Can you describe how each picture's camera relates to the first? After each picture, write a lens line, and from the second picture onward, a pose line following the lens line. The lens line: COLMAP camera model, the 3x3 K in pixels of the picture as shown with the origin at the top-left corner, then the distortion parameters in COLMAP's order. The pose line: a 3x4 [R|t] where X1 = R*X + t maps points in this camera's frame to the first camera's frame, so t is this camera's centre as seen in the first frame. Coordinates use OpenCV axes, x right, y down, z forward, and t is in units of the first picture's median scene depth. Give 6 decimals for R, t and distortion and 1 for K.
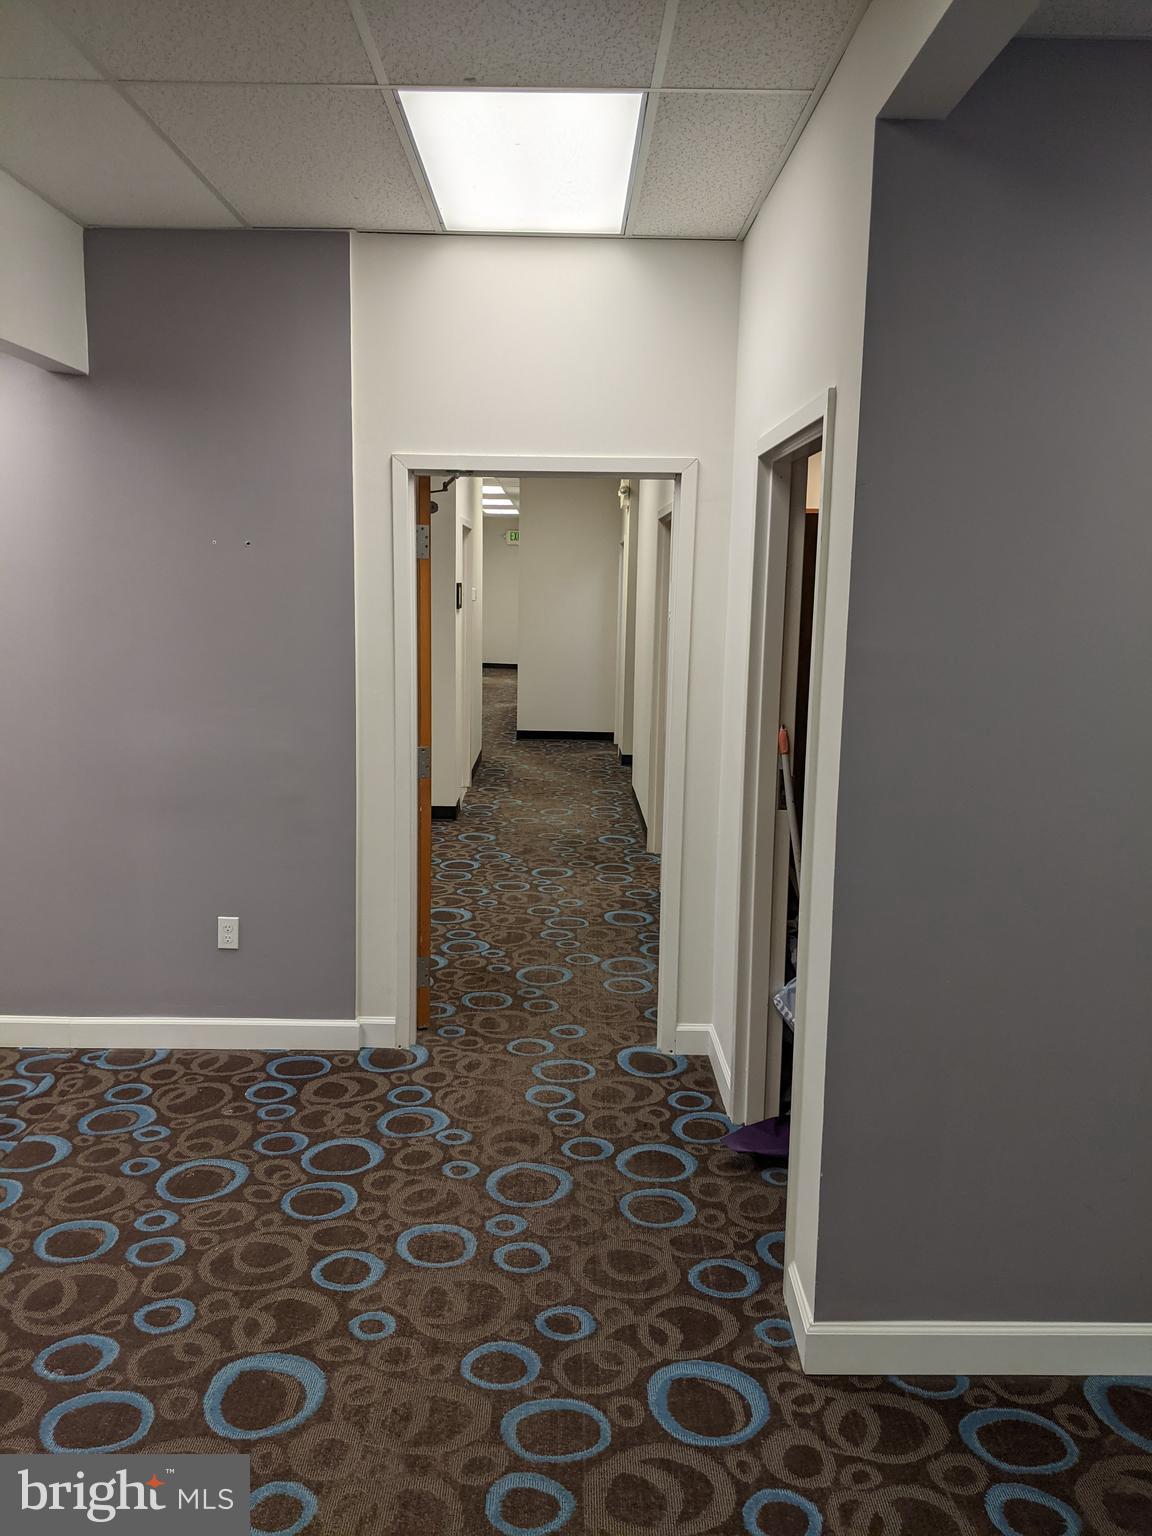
lens RADIAL K [[1219.2, 0, 565.4], [0, 1219.2, 760.1], [0, 0, 1]] dist [0.025693, -0.049135]
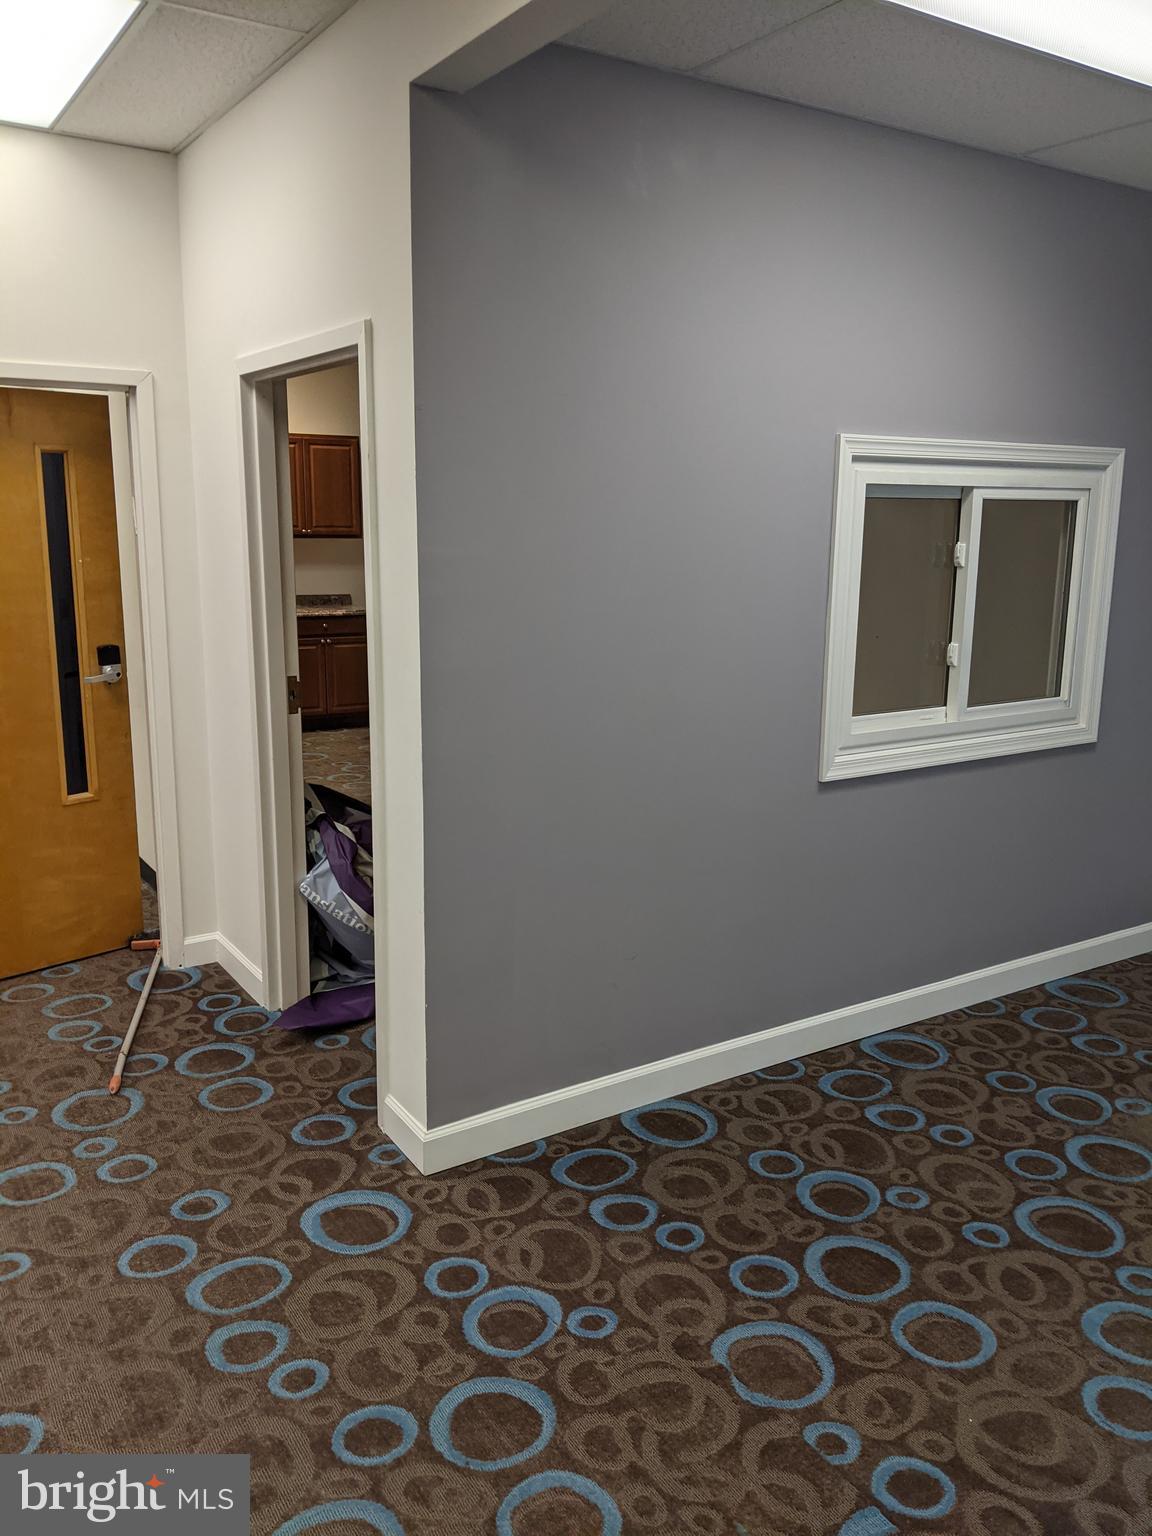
lens RADIAL K [[1219.2, 0, 586.5], [0, 1219.2, 759.2], [0, 0, 1]] dist [0.025693, -0.049135]
pose [[0.832764, -0.114871, 0.541580, -0.255573], [0.086779, 0.993229, 0.077231, 0.028786], [-0.546785, -0.017317, 0.837094, -0.054193]]
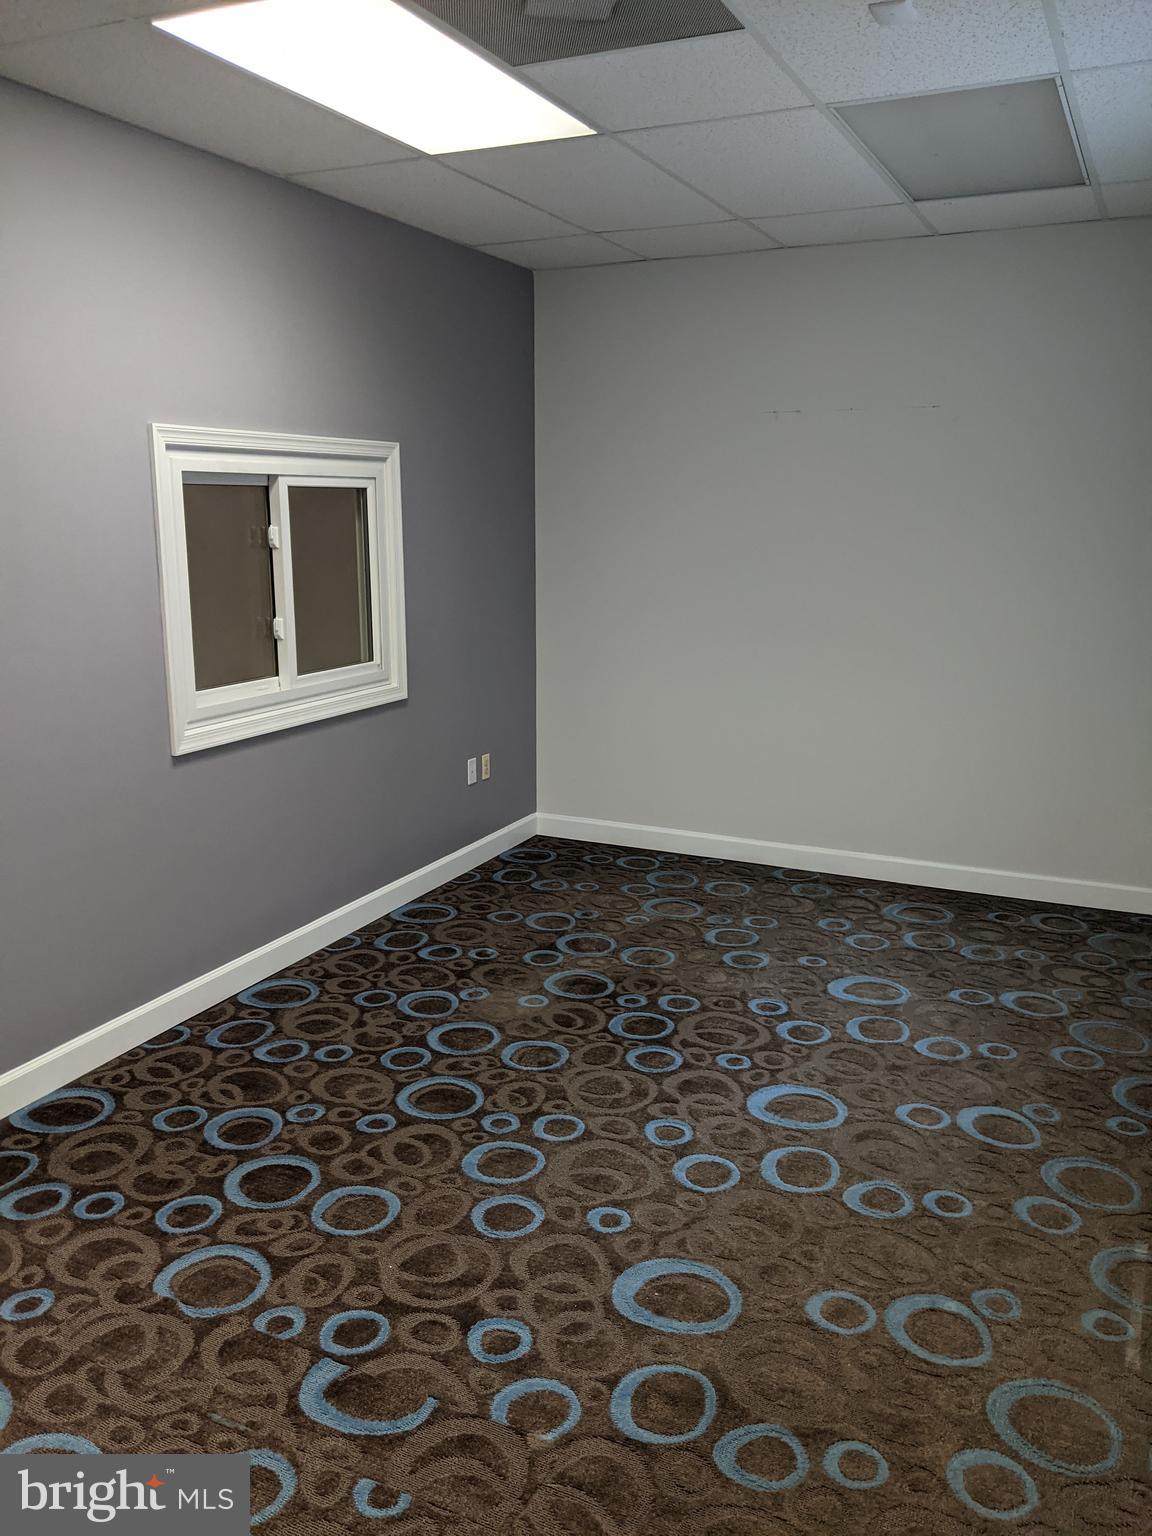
lens RADIAL K [[1219.2, 0, 580.1], [0, 1219.2, 767.9], [0, 0, 1]] dist [0.025693, -0.049135]
pose [[0.407746, -0.203104, 0.890220, -0.303093], [0.143349, 0.977097, 0.157268, 0.032367], [-0.901773, 0.063487, 0.427522, -0.069966]]
